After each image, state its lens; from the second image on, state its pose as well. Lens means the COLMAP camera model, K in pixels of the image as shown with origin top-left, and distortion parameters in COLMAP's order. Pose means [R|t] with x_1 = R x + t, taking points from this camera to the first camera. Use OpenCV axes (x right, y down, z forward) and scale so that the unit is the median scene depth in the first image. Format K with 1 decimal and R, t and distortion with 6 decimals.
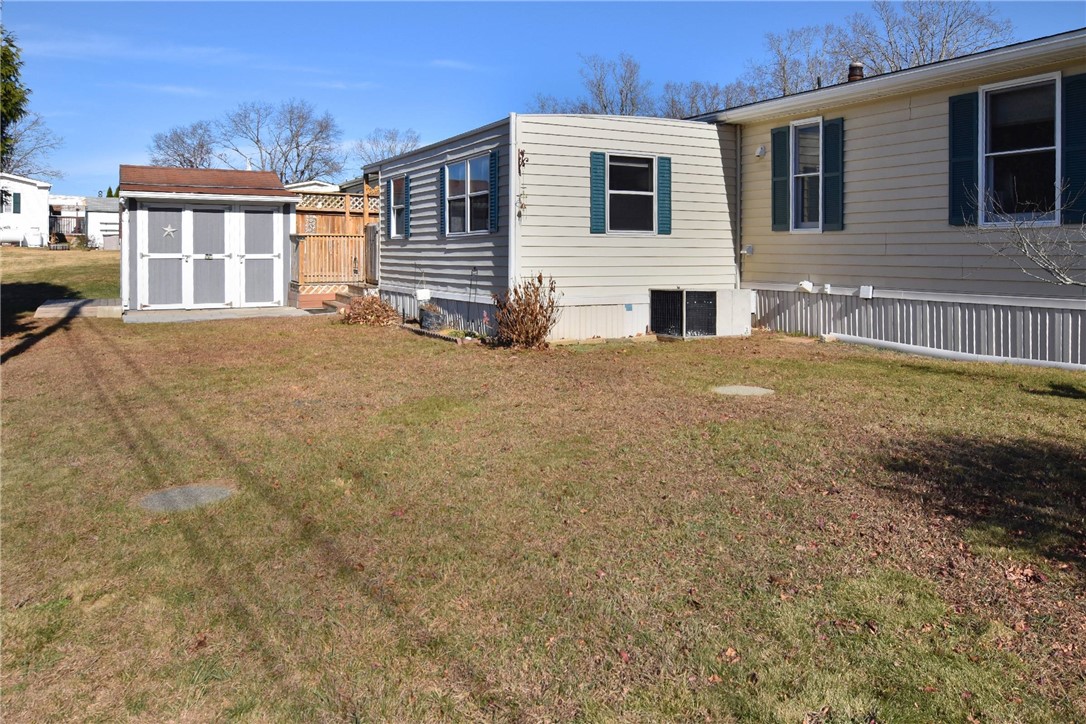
lens RADIAL K [[843.0, 0, 558.3], [0, 843.0, 322.3], [0, 0, 1]] dist [-0.004370, -0.015034]
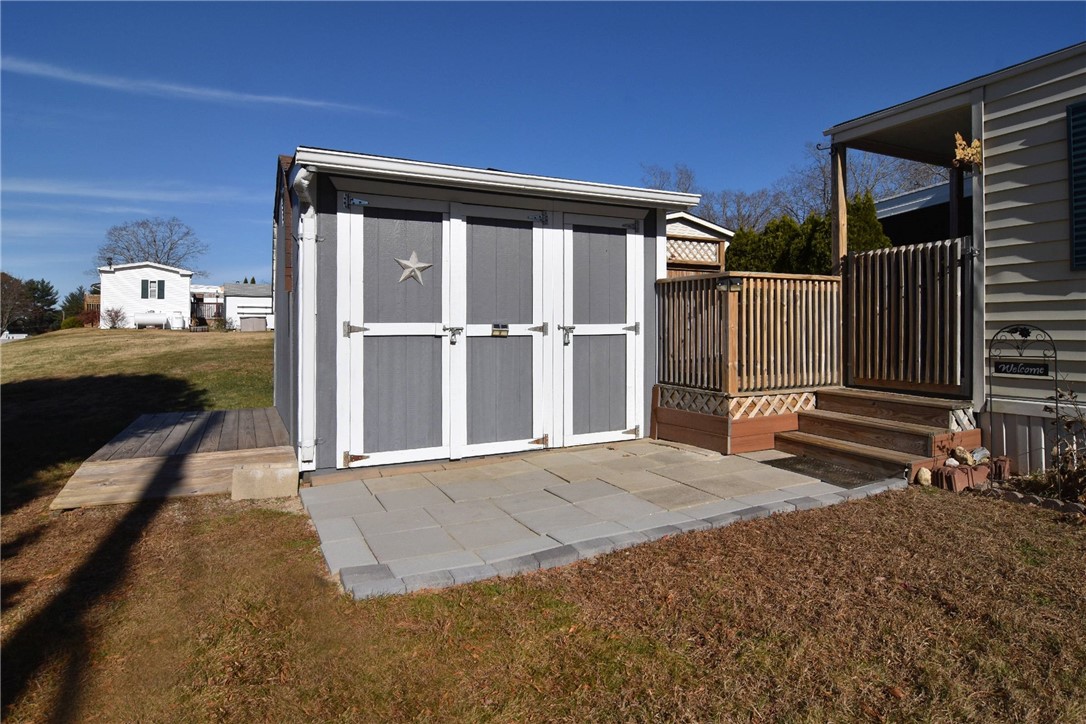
lens RADIAL K [[647.1, 0, 596.7], [0, 647.1, 360.0], [0, 0, 1]] dist [-0.017100, -0.008733]
pose [[0.999869, -0.010816, 0.012062, -0.373678], [0.011269, 0.999210, -0.038120, -0.050807], [-0.011640, 0.038251, 0.999200, 0.682244]]
